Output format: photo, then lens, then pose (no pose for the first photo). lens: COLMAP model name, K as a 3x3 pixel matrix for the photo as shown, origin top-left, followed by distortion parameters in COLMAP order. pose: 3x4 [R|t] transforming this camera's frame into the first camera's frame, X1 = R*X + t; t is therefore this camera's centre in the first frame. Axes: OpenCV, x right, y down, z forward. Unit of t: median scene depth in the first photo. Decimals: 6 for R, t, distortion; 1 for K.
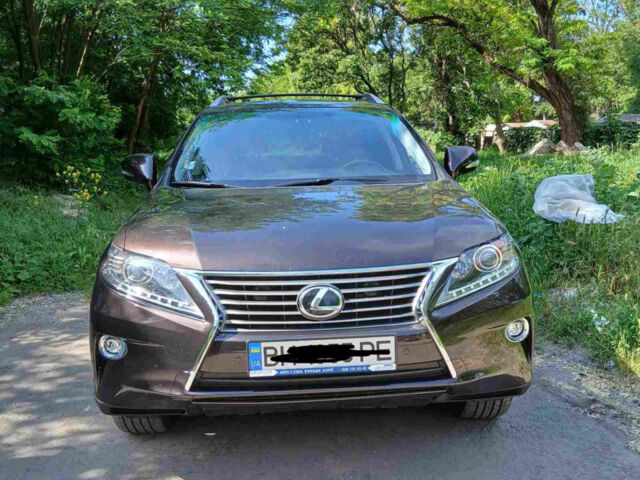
lens RADIAL K [[654.9, 0, 309.4], [0, 654.9, 238.9], [0, 0, 1]] dist [0.122387, -0.199039]
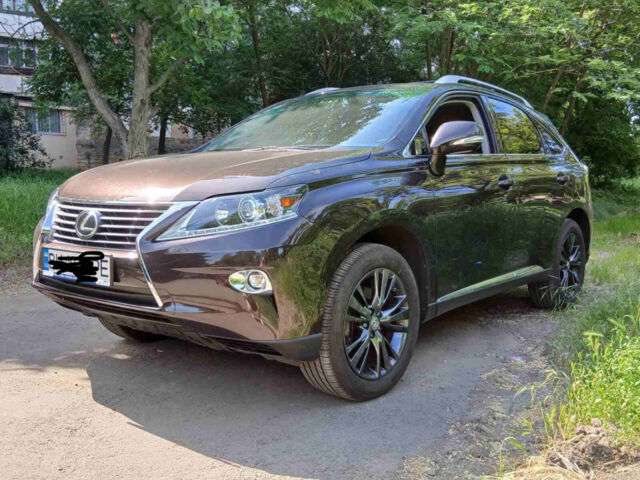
lens RADIAL K [[651.3, 0, 308.4], [0, 651.3, 239.0], [0, 0, 1]] dist [0.127299, -0.203962]
pose [[0.738459, 0.096985, -0.667287, 0.883222], [-0.123944, 0.992264, 0.007055, 0.049296], [0.662810, 0.077497, 0.744767, 0.277898]]
